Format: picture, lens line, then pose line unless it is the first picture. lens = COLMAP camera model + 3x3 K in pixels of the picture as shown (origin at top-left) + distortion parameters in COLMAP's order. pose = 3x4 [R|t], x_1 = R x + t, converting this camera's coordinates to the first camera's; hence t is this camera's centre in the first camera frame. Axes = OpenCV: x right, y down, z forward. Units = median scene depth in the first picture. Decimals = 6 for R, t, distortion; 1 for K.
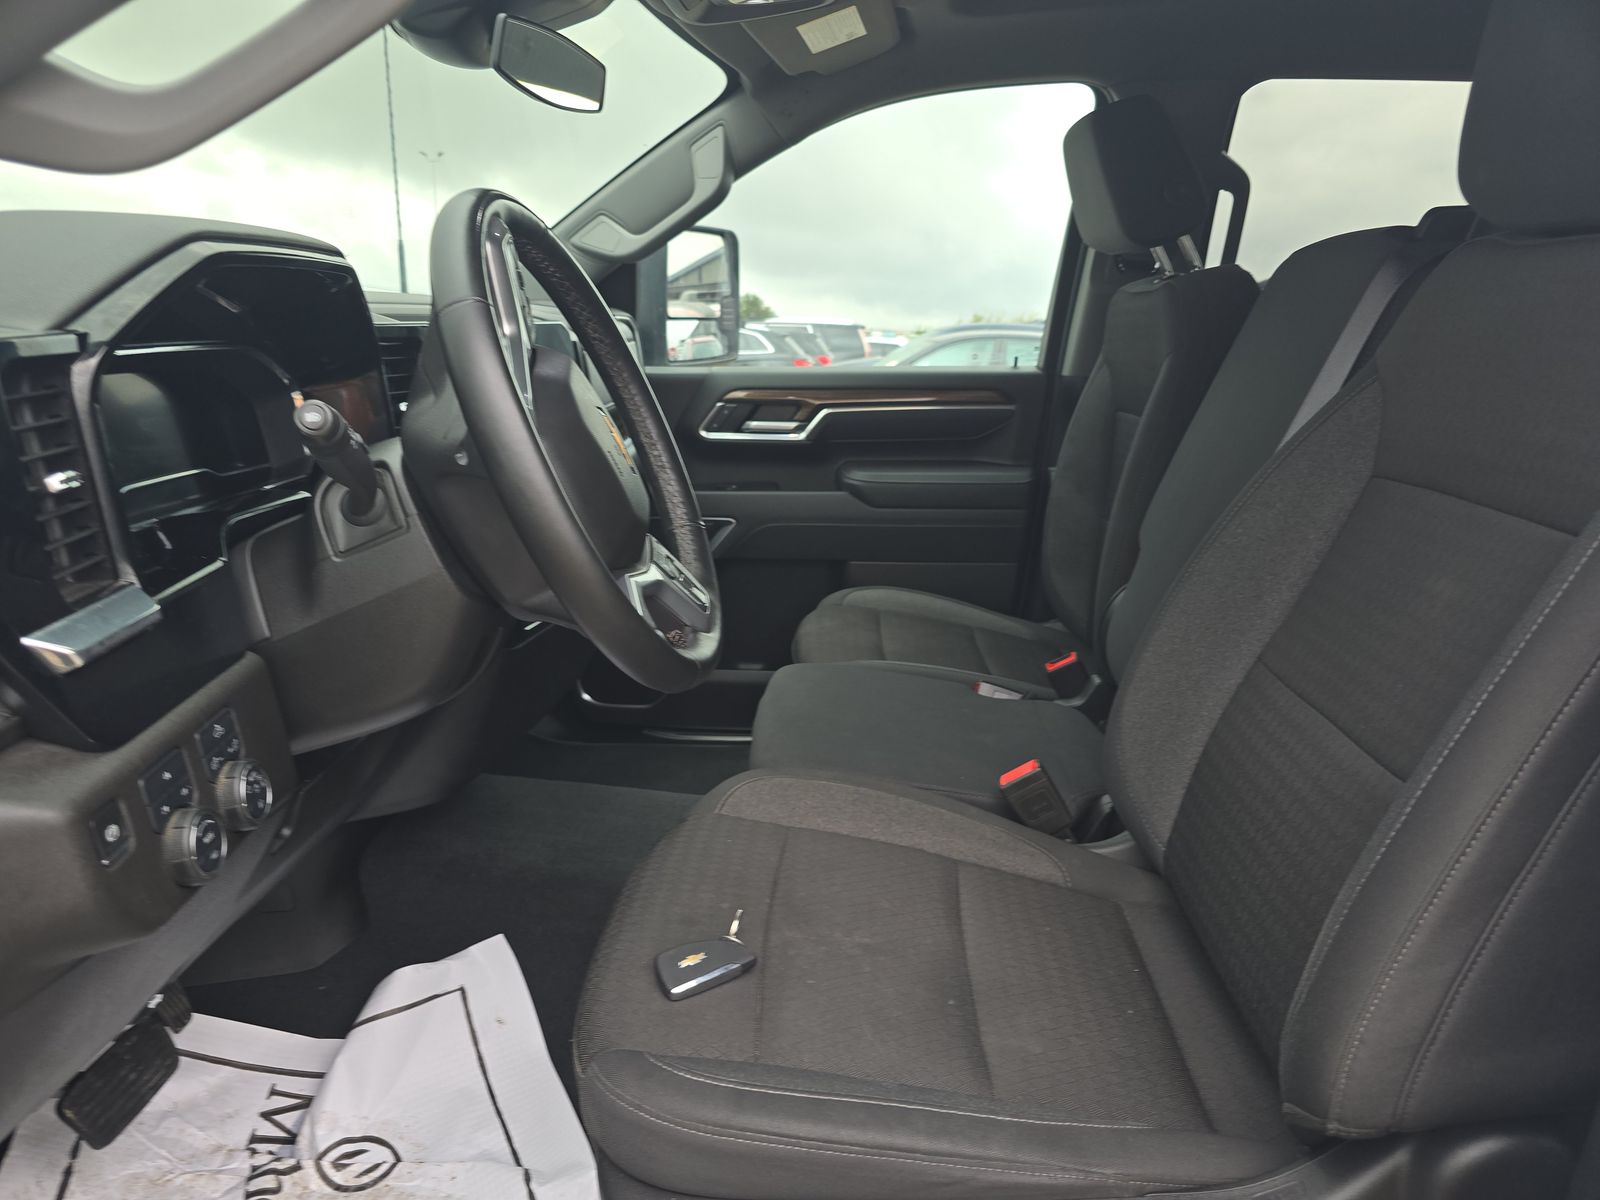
lens RADIAL K [[1117.0, 0, 804.9], [0, 1117.0, 589.4], [0, 0, 1]] dist [0.040596, -0.046558]
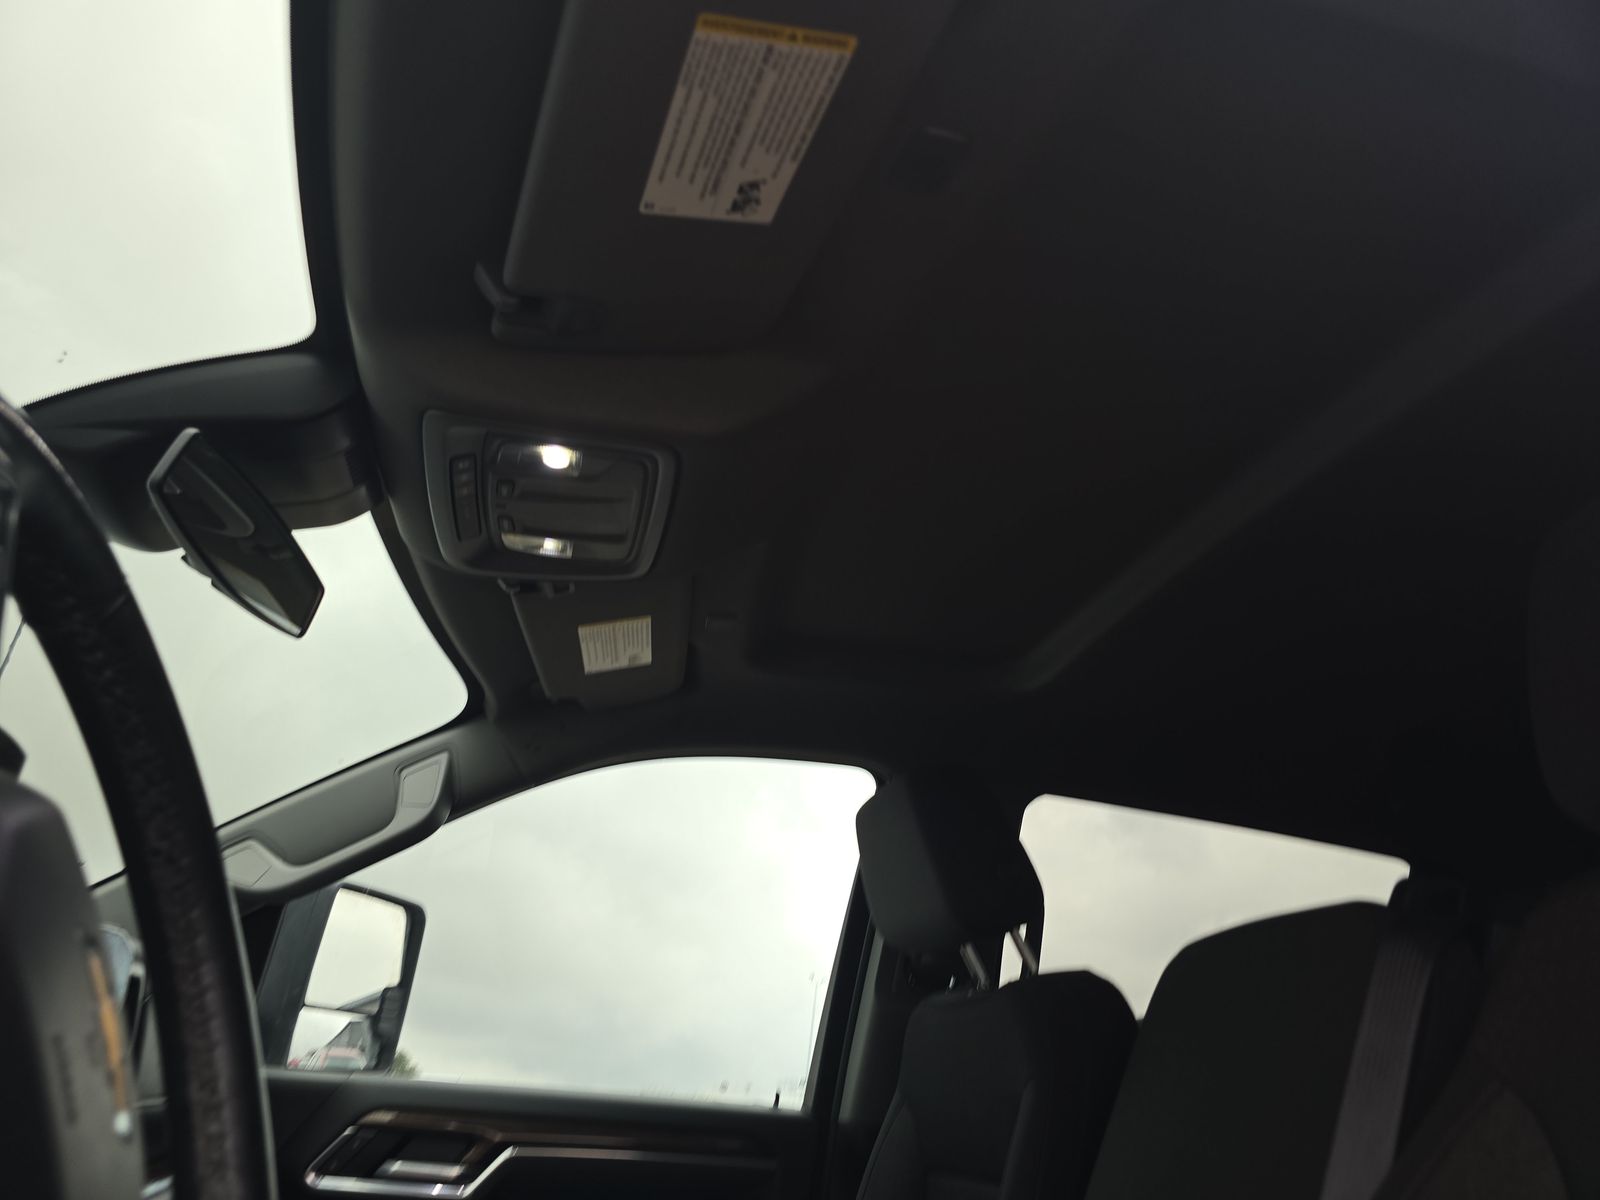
lens RADIAL K [[1083.3, 0, 813.0], [0, 1083.3, 601.9], [0, 0, 1]] dist [0.039126, -0.033428]
pose [[0.954130, 0.187386, 0.233502, -0.024802], [-0.002747, 0.785361, -0.619032, -0.009782], [-0.299381, 0.589996, 0.749851, 0.249511]]
